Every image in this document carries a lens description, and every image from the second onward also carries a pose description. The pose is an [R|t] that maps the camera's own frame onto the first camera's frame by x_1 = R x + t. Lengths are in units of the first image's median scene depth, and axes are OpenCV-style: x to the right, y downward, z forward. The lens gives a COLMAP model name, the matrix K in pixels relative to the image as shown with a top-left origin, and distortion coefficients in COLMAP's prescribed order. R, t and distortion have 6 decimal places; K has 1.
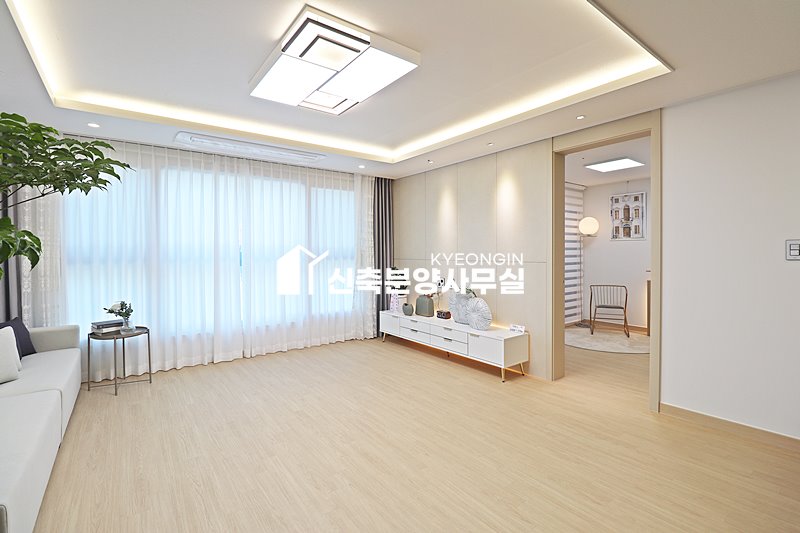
lens RADIAL K [[369.0, 0, 404.1], [0, 369.0, 259.2], [0, 0, 1]] dist [-0.003182, -0.011045]
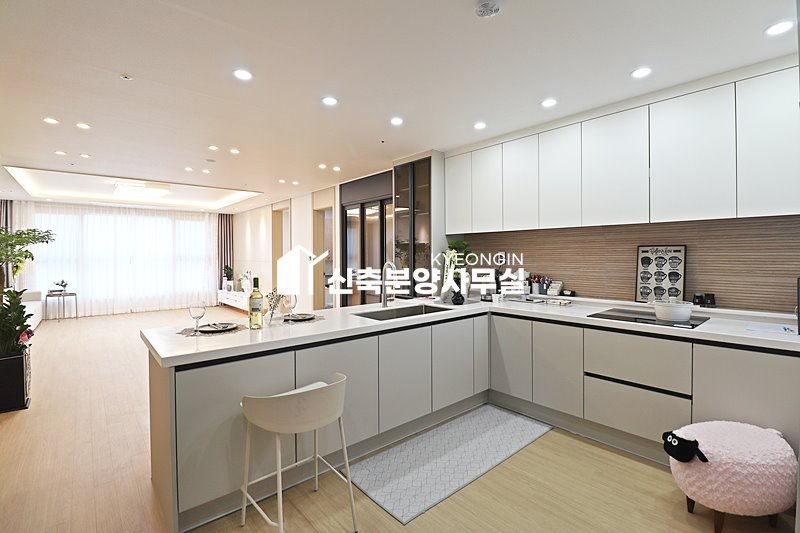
lens RADIAL K [[369.0, 0, 401.5], [0, 369.0, 260.2], [0, 0, 1]] dist [-0.003182, -0.011045]
pose [[0.998014, 0.002810, 0.062924, 0.906356], [-0.002576, 0.999989, -0.003808, 0.003602], [-0.062934, 0.003639, 0.998011, -1.057303]]
